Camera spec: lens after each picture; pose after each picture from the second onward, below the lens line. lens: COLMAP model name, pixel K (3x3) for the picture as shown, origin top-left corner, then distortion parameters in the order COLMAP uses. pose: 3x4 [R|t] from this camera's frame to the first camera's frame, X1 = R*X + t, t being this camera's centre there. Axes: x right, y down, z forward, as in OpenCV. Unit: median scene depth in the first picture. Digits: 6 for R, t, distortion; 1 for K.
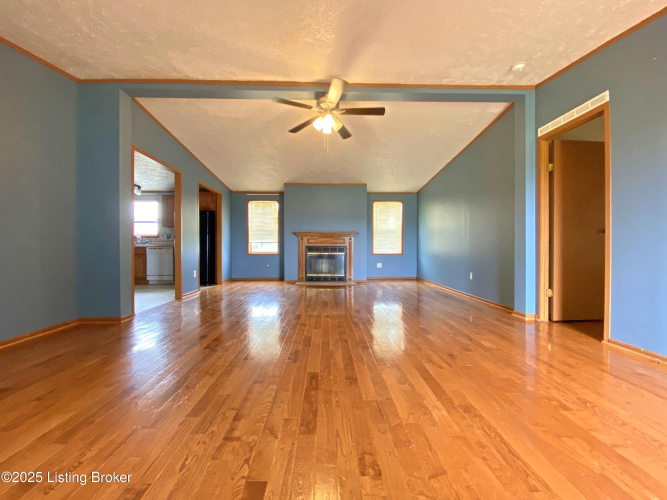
lens RADIAL K [[268.7, 0, 332.5], [0, 268.7, 249.9], [0, 0, 1]] dist [0.031785, -0.025125]
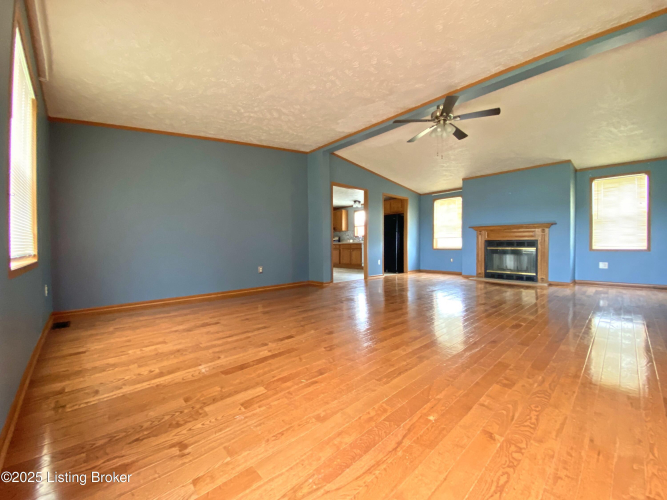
lens RADIAL K [[268.7, 0, 332.5], [0, 268.7, 249.9], [0, 0, 1]] dist [0.031785, -0.025125]
pose [[0.657980, 0.010151, -0.752967, 0.270583], [-0.001929, 0.999929, 0.011795, 0.008918], [0.753033, -0.006308, 0.657953, -0.047874]]
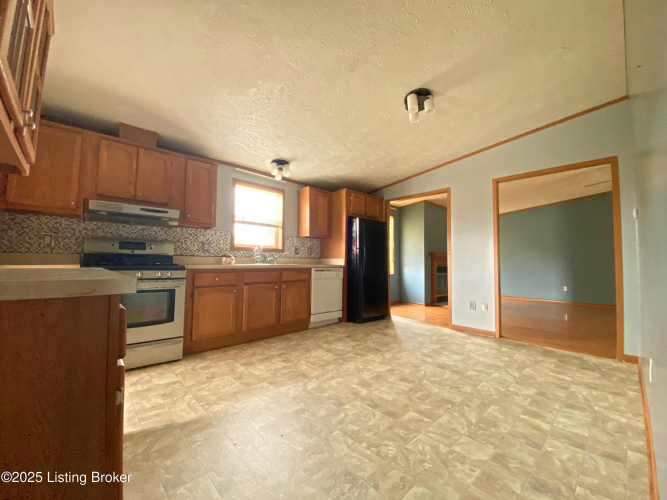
lens RADIAL K [[268.7, 0, 332.5], [0, 268.7, 249.9], [0, 0, 1]] dist [0.031785, -0.025125]
pose [[0.750965, 0.042407, 0.658978, -1.003044], [-0.009422, 0.998522, -0.053520, -0.018380], [-0.660274, 0.033983, 0.750255, 0.494898]]
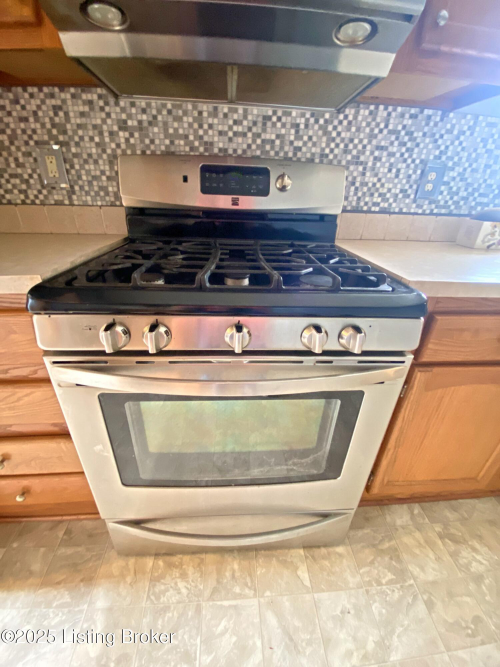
lens RADIAL K [[268.7, 0, 250.0], [0, 268.7, 333.5], [0, 0, 1]] dist [0.031785, -0.025125]
pose [[0.998690, 0.013544, 0.049334, -0.956687], [-0.034088, 0.895241, 0.444276, -0.036772], [-0.038149, -0.445376, 0.894531, 0.863914]]
